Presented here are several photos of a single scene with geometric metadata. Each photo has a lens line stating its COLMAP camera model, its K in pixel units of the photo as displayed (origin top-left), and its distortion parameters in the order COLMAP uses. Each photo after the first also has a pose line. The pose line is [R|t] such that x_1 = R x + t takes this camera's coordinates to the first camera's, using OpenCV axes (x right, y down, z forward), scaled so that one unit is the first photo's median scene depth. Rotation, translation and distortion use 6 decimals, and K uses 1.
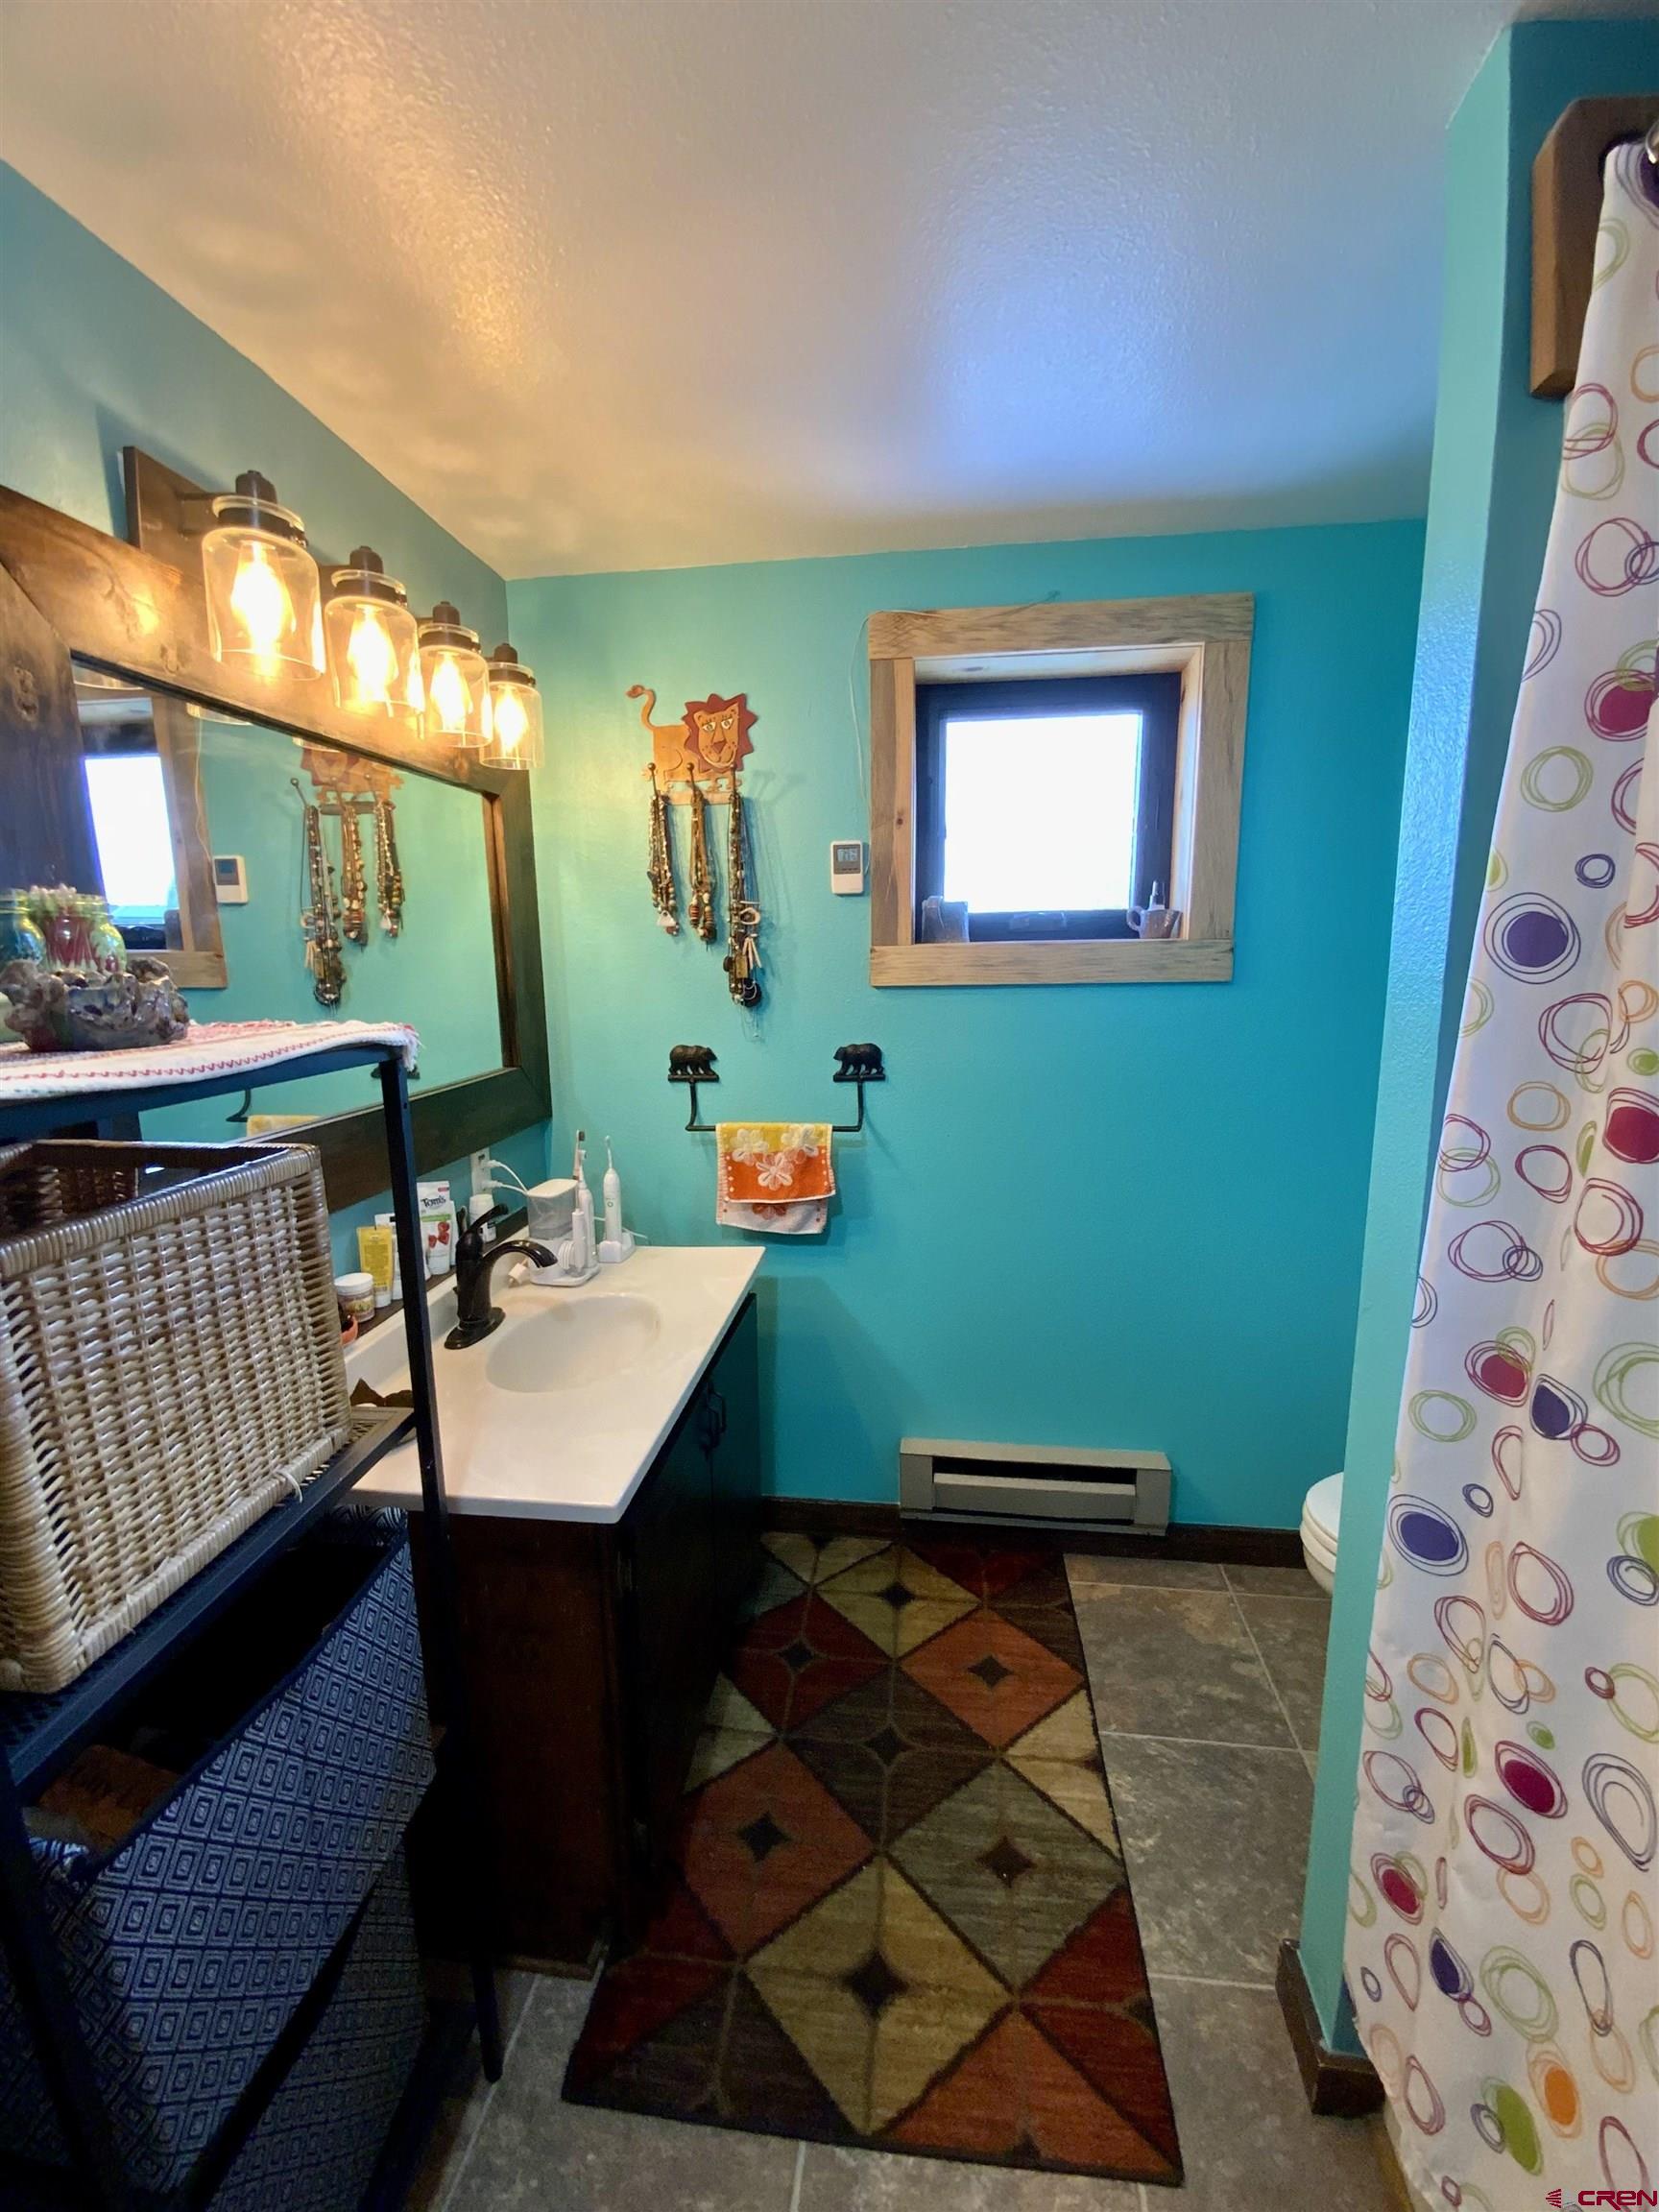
lens RADIAL K [[890.4, 0, 825.0], [0, 890.4, 1113.7], [0, 0, 1]] dist [0.024937, -0.022103]
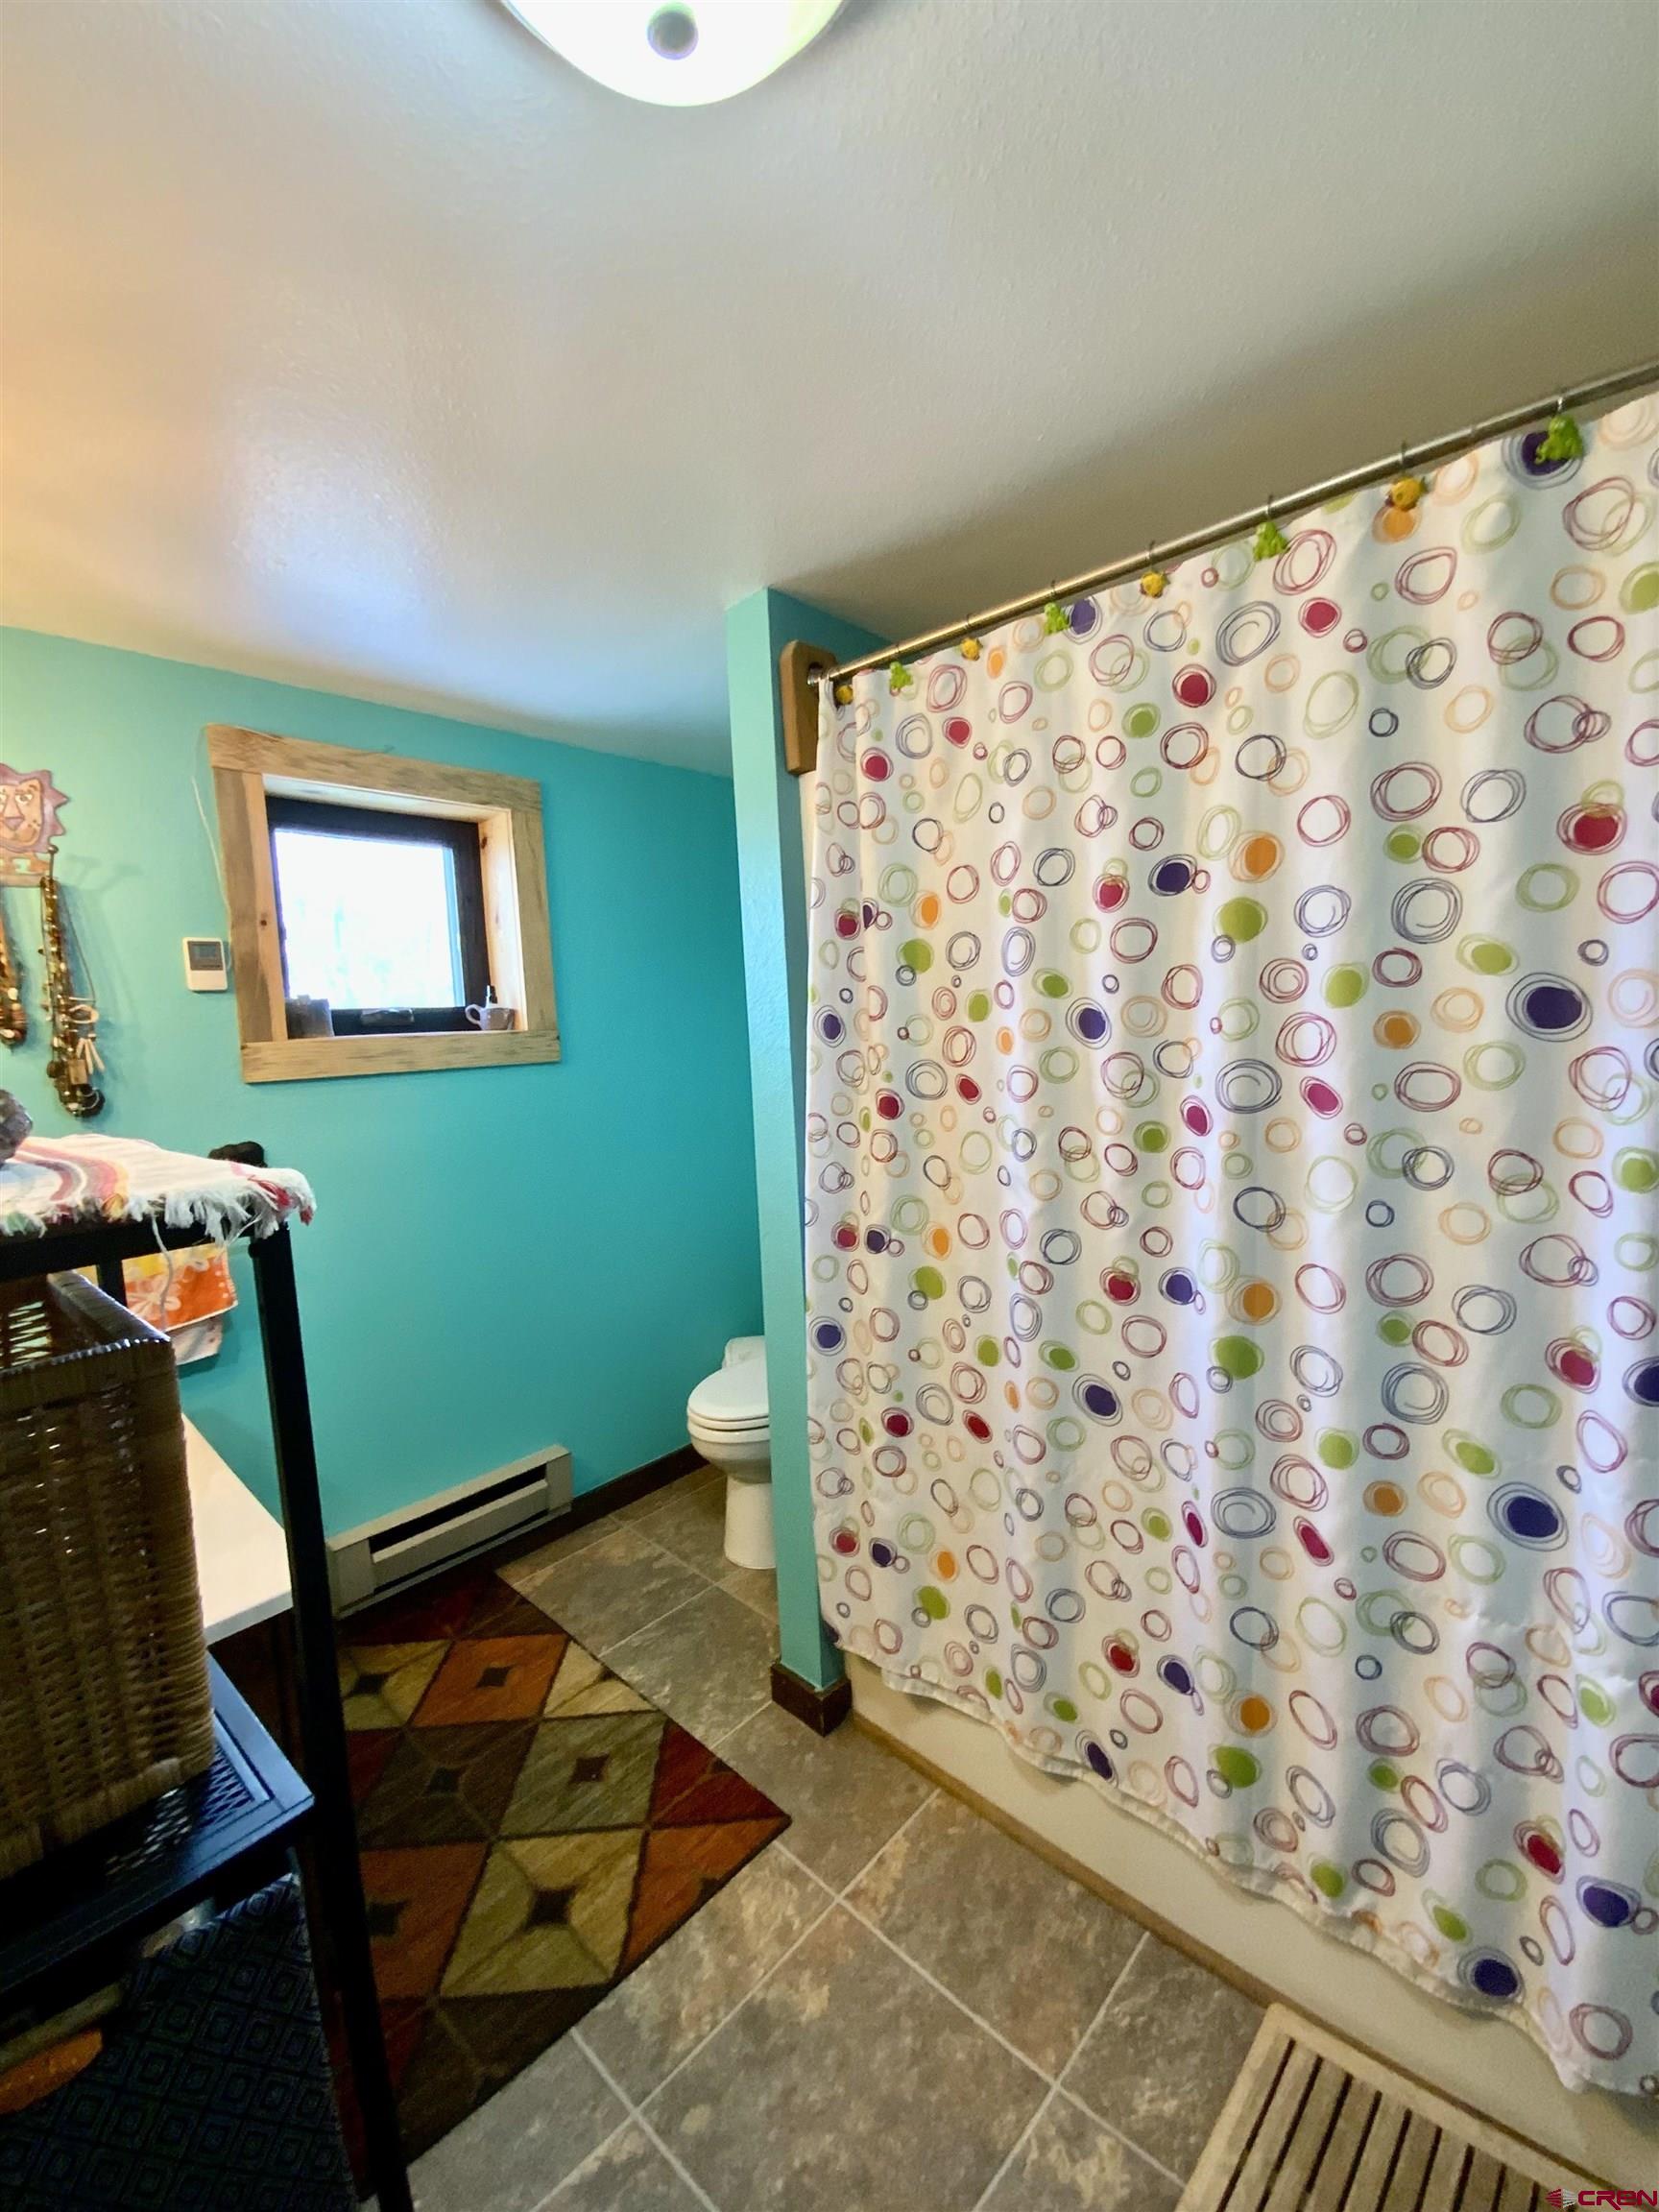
lens RADIAL K [[890.4, 0, 825.0], [0, 890.4, 1113.7], [0, 0, 1]] dist [0.024937, -0.022103]
pose [[0.595096, -0.095578, 0.797951, -0.403207], [0.173840, 0.984704, -0.011699, 0.014312], [-0.784628, 0.145678, 0.602608, -0.104088]]
